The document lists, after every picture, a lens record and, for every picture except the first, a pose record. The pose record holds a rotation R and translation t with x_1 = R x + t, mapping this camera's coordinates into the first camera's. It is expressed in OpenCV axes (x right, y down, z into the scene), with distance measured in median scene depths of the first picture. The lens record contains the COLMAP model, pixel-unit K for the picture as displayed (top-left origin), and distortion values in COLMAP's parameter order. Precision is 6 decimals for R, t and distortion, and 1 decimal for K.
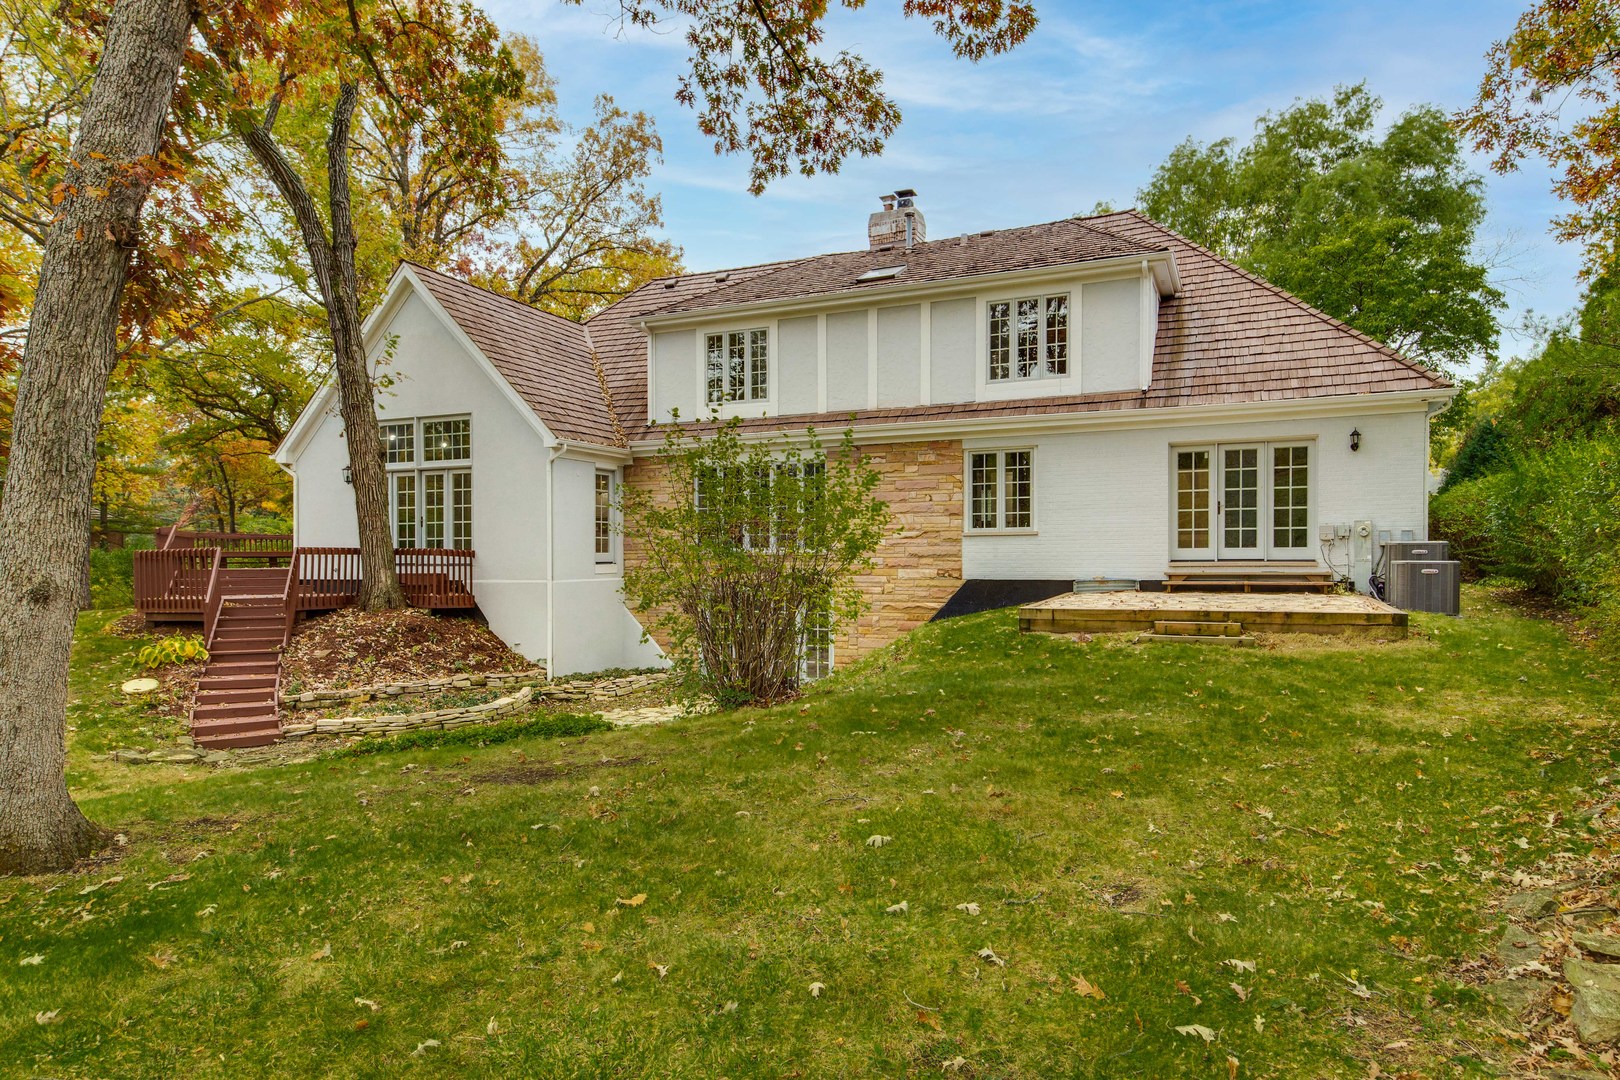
lens RADIAL K [[967.6, 0, 852.2], [0, 967.6, 547.3], [0, 0, 1]] dist [0.011647, 0.004591]
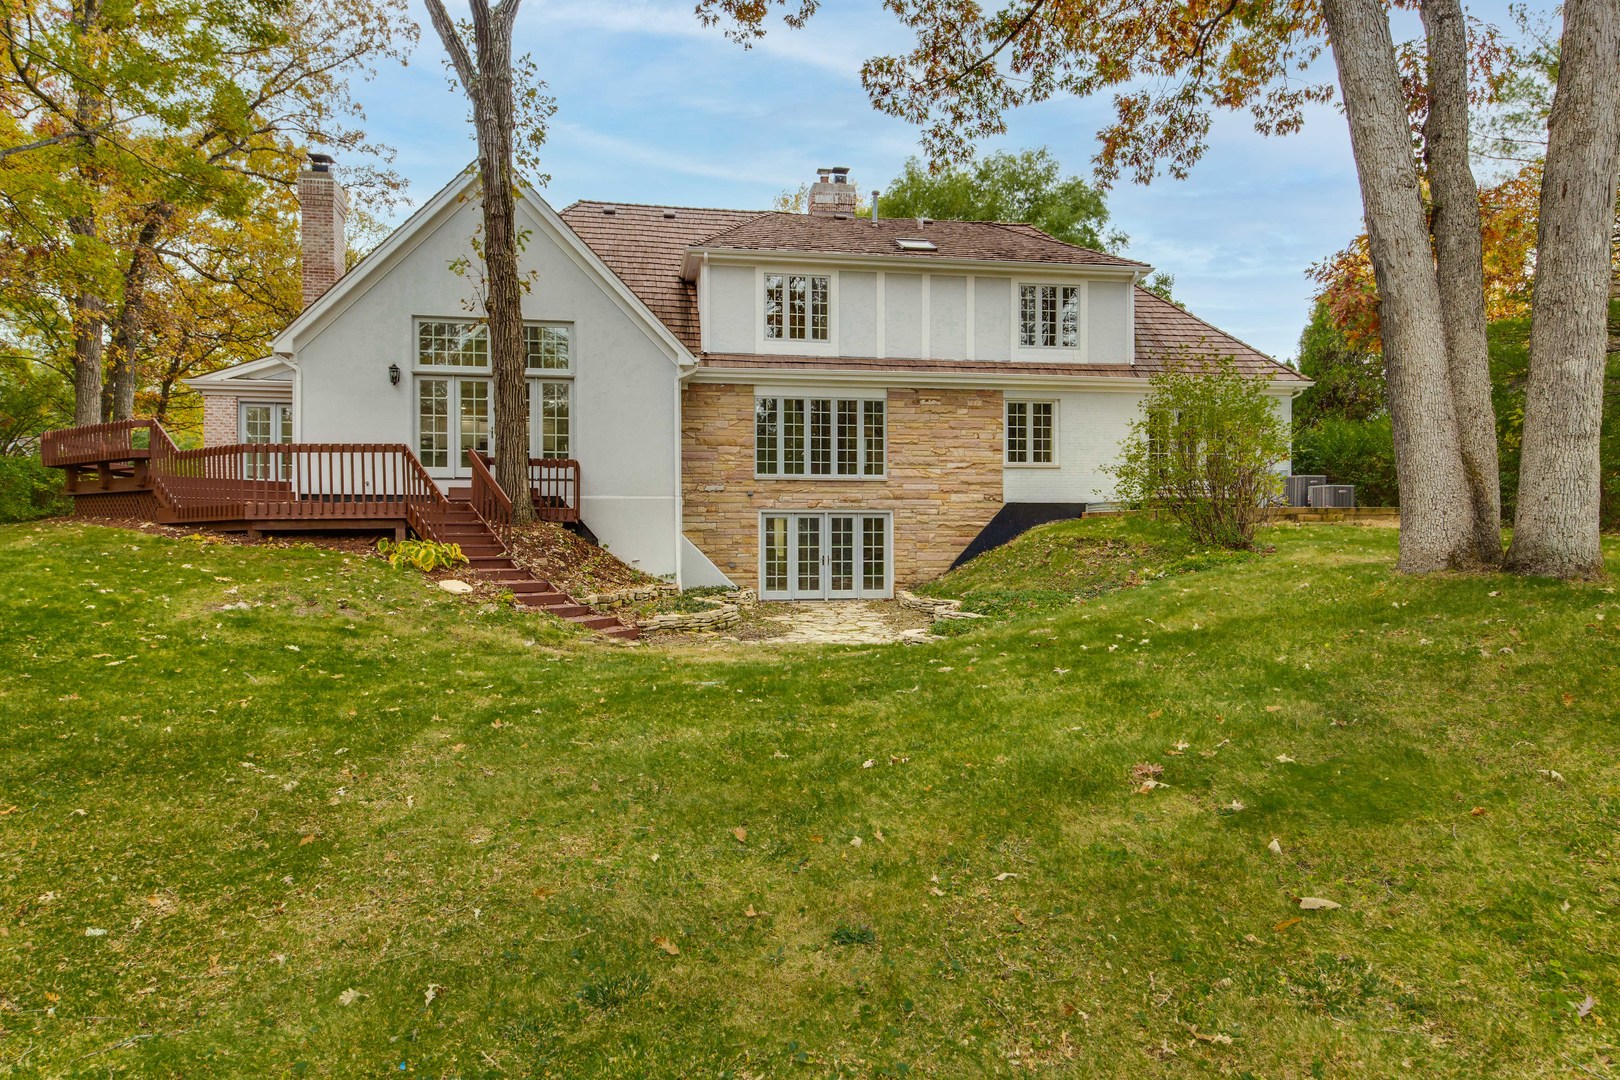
lens RADIAL K [[1017.2, 0, 811.4], [0, 1017.2, 533.1], [0, 0, 1]] dist [0.007041, 0.000356]
pose [[0.836223, 0.006555, 0.548351, -0.796730], [-0.006902, 0.999975, -0.001427, 0.074742], [-0.548347, -0.002591, 0.836247, 0.036973]]
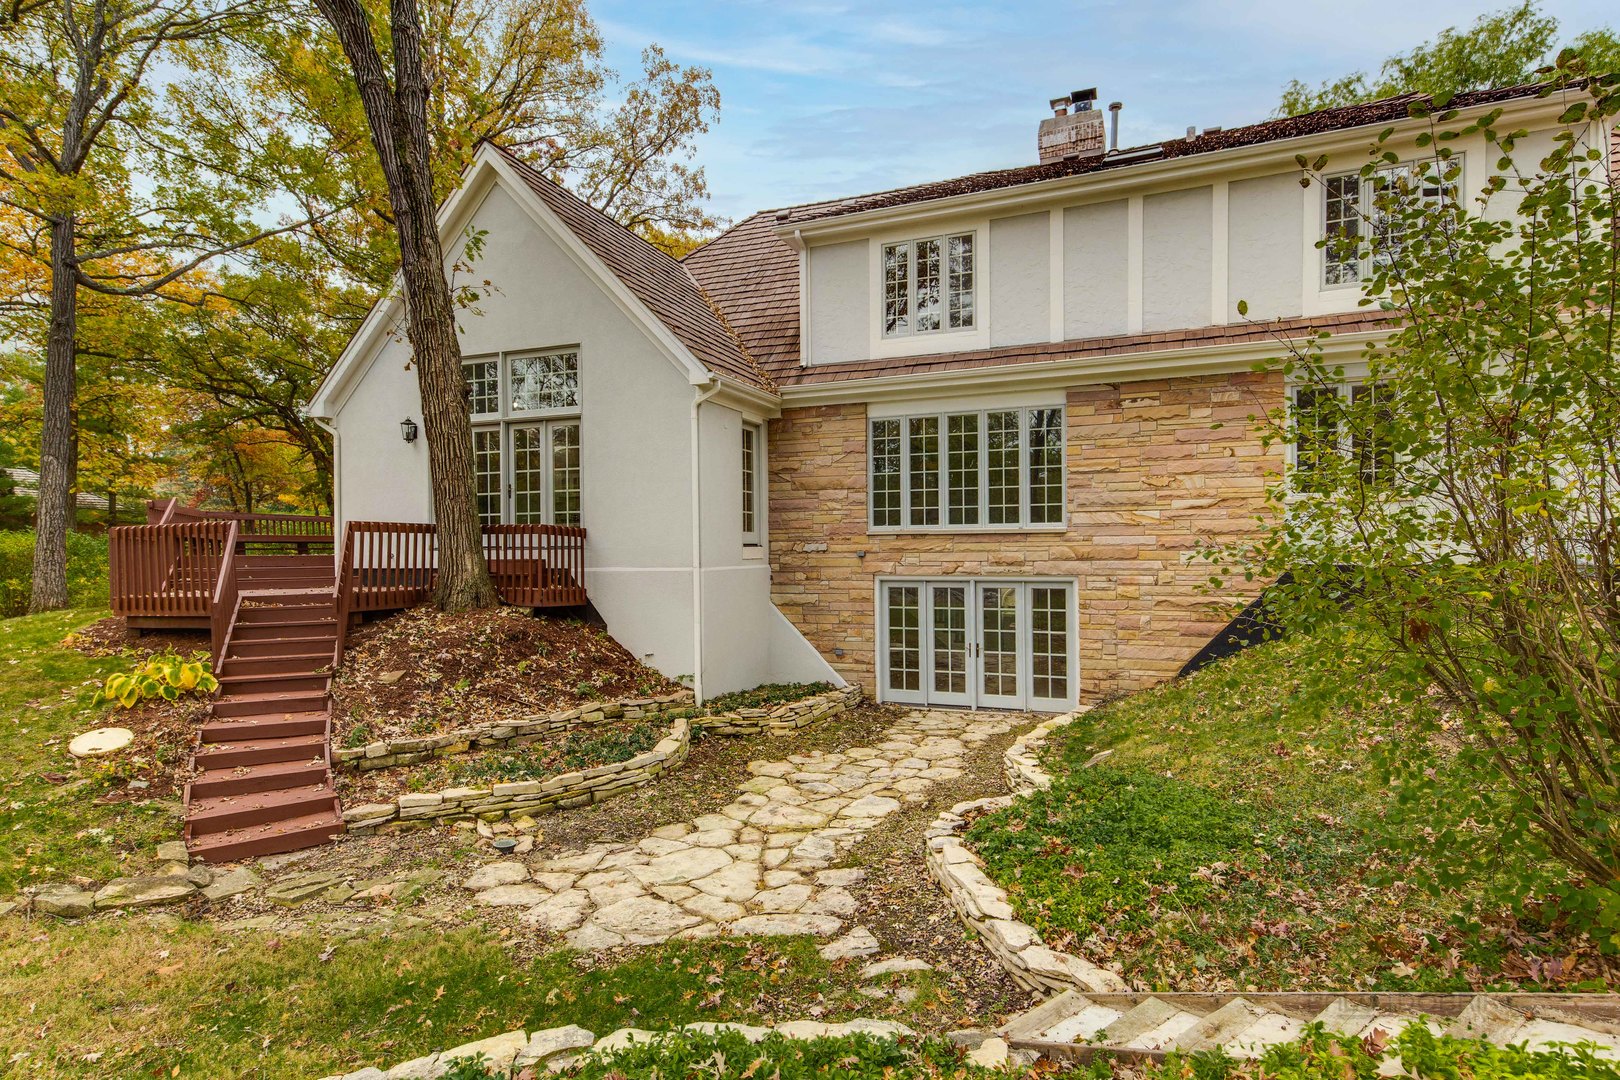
lens RADIAL K [[838.1, 0, 816.1], [0, 838.1, 544.0], [0, 0, 1]] dist [0.024748, -0.001751]
pose [[0.999714, -0.003199, 0.023682, -0.243182], [0.003178, 0.999995, 0.000929, 0.016158], [-0.023684, -0.000853, 0.999719, 0.374891]]
